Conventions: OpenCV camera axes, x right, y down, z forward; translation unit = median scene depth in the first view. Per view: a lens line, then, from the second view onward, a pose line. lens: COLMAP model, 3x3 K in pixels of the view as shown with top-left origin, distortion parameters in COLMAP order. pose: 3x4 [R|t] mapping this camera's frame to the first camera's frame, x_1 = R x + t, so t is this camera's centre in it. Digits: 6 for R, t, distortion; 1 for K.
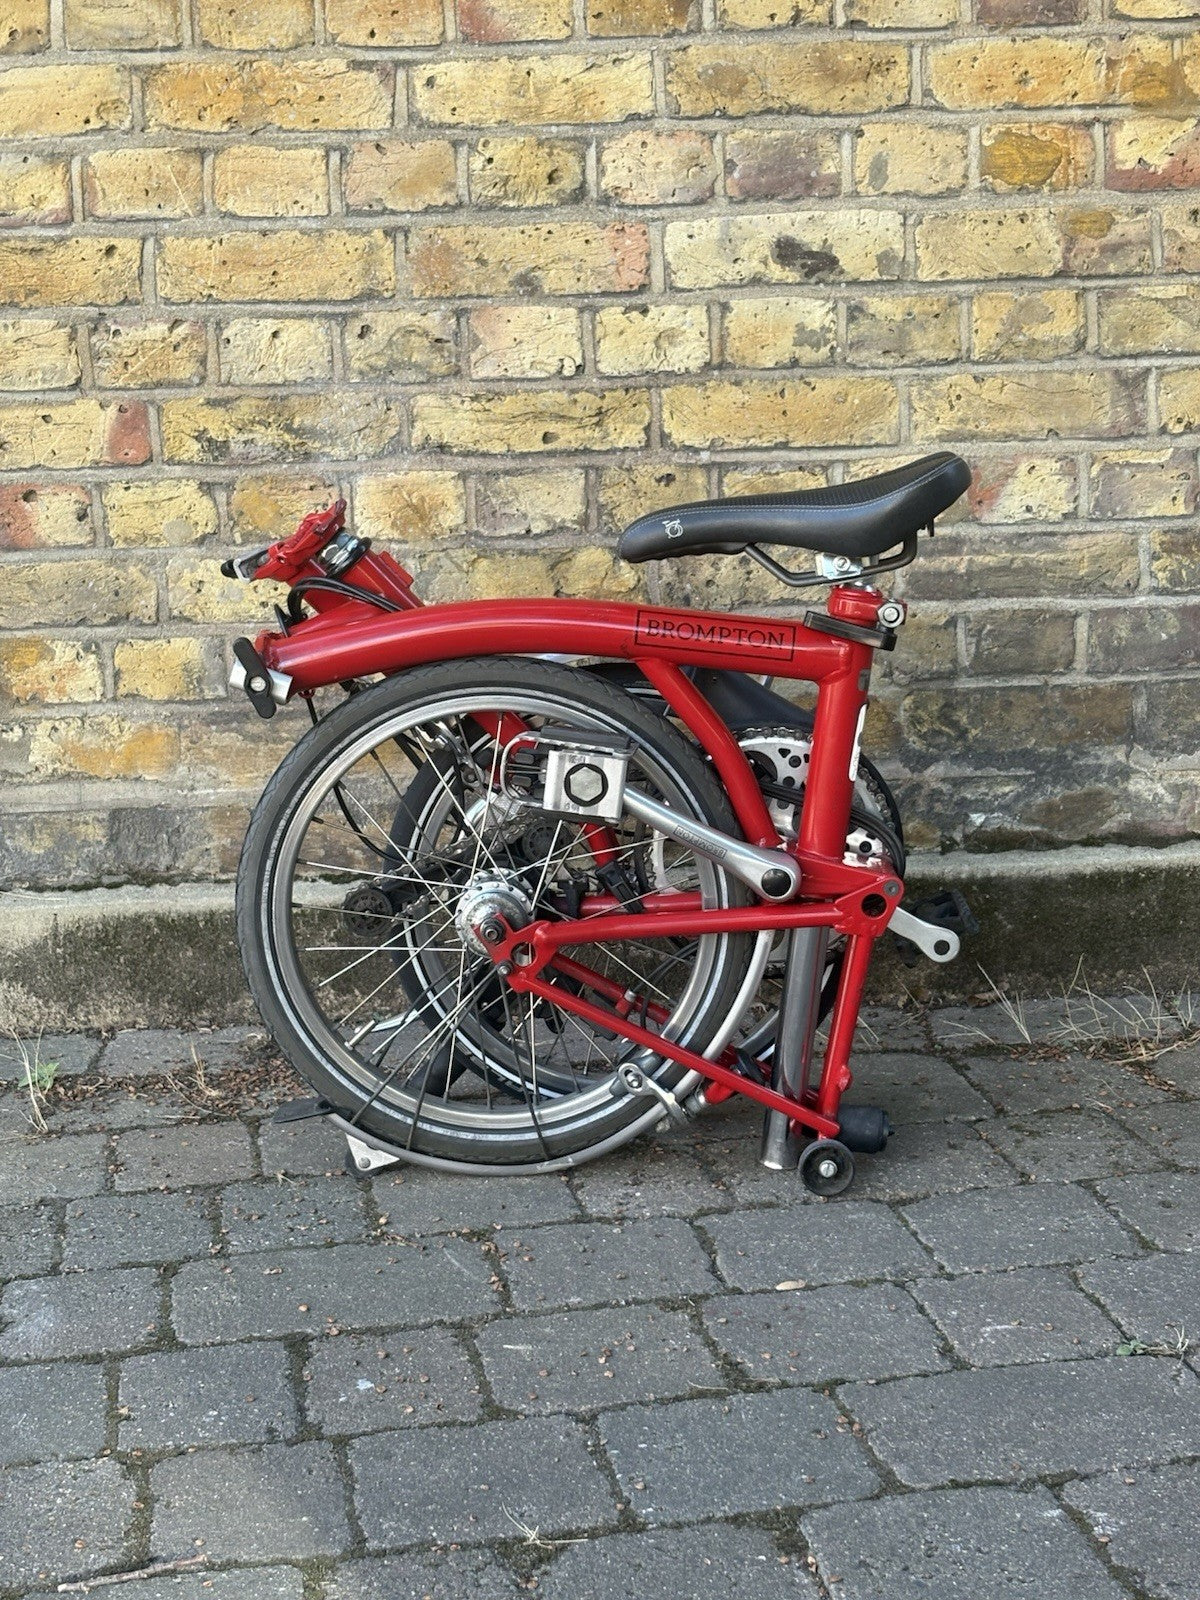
lens RADIAL K [[2441.1, 0, 609.5], [0, 2441.1, 807.8], [0, 0, 1]] dist [0.231828, -0.992980]
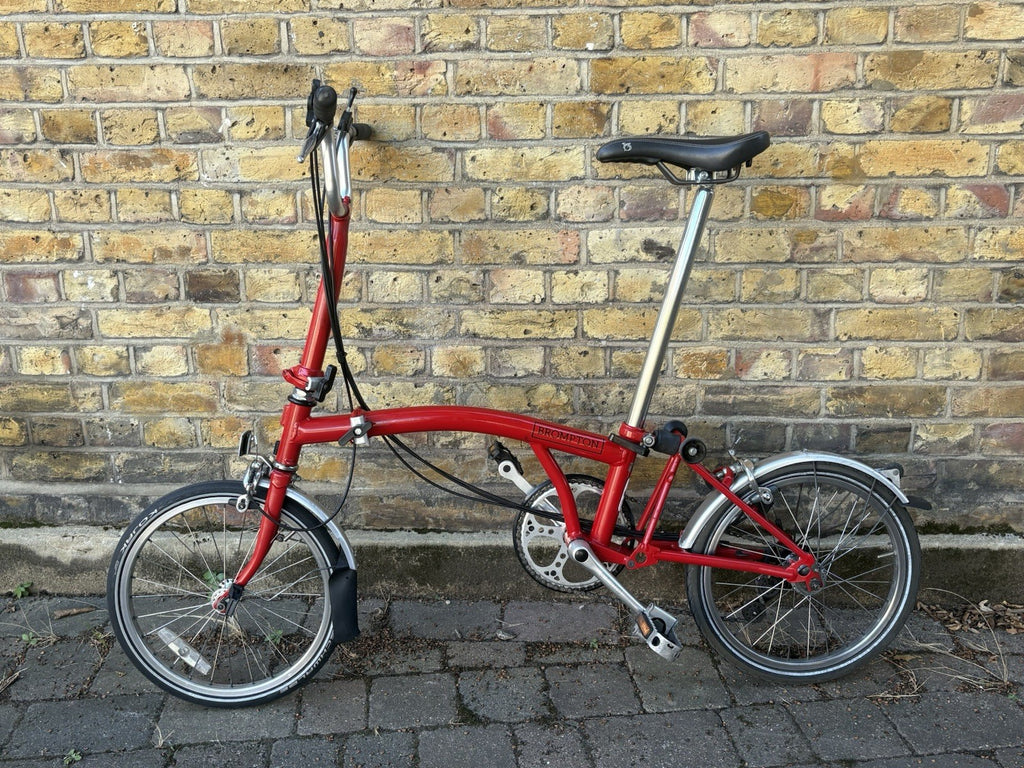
lens RADIAL K [[1009.6, 0, 511.8], [0, 1009.6, 393.1], [0, 0, 1]] dist [0.195333, -0.681954]
pose [[0.996573, 0.041305, -0.071674, 0.024791], [-0.033416, 0.993591, 0.107981, -0.190382], [0.075675, -0.105215, 0.991566, 0.162020]]
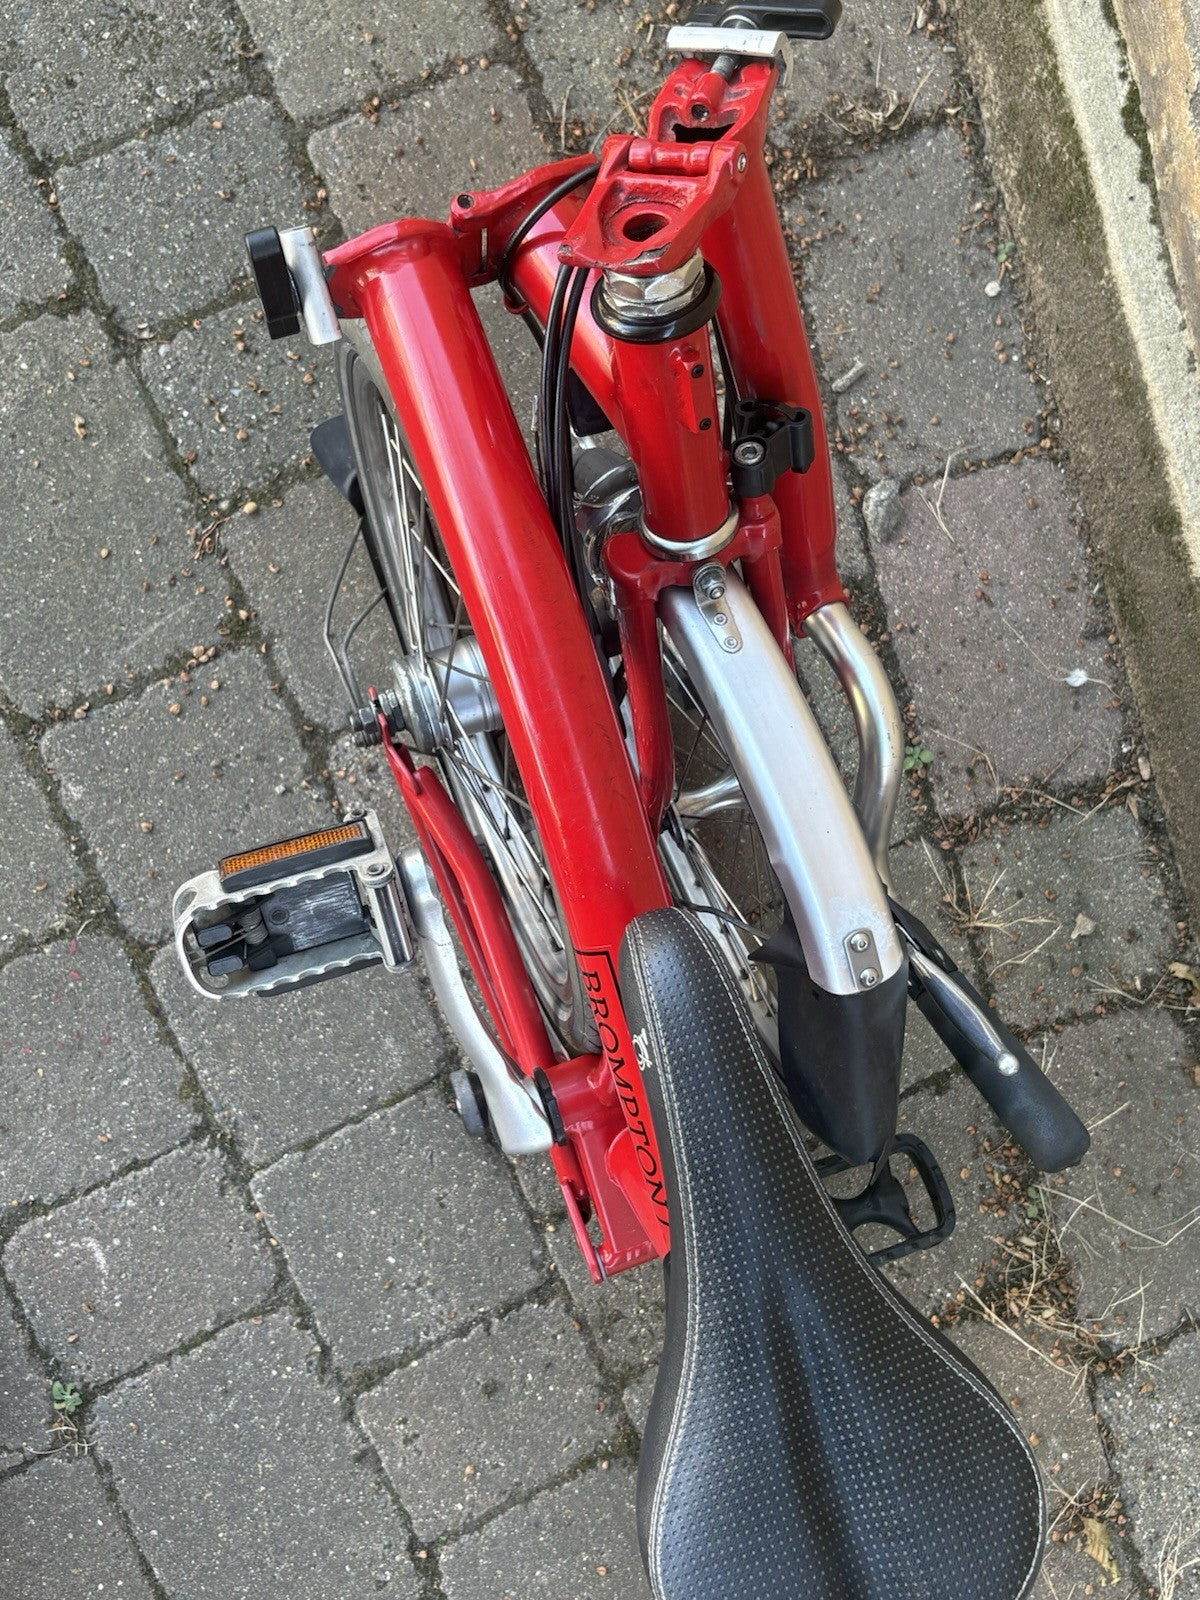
lens RADIAL K [[1705.4, 0, 596.9], [0, 1705.4, 799.8], [0, 0, 1]] dist [0.005663, 0.034013]
pose [[0.242772, 0.966247, 0.086194, -0.013450], [-0.376952, 0.012093, 0.926154, -0.330085], [0.893851, -0.257335, 0.367165, 0.694612]]
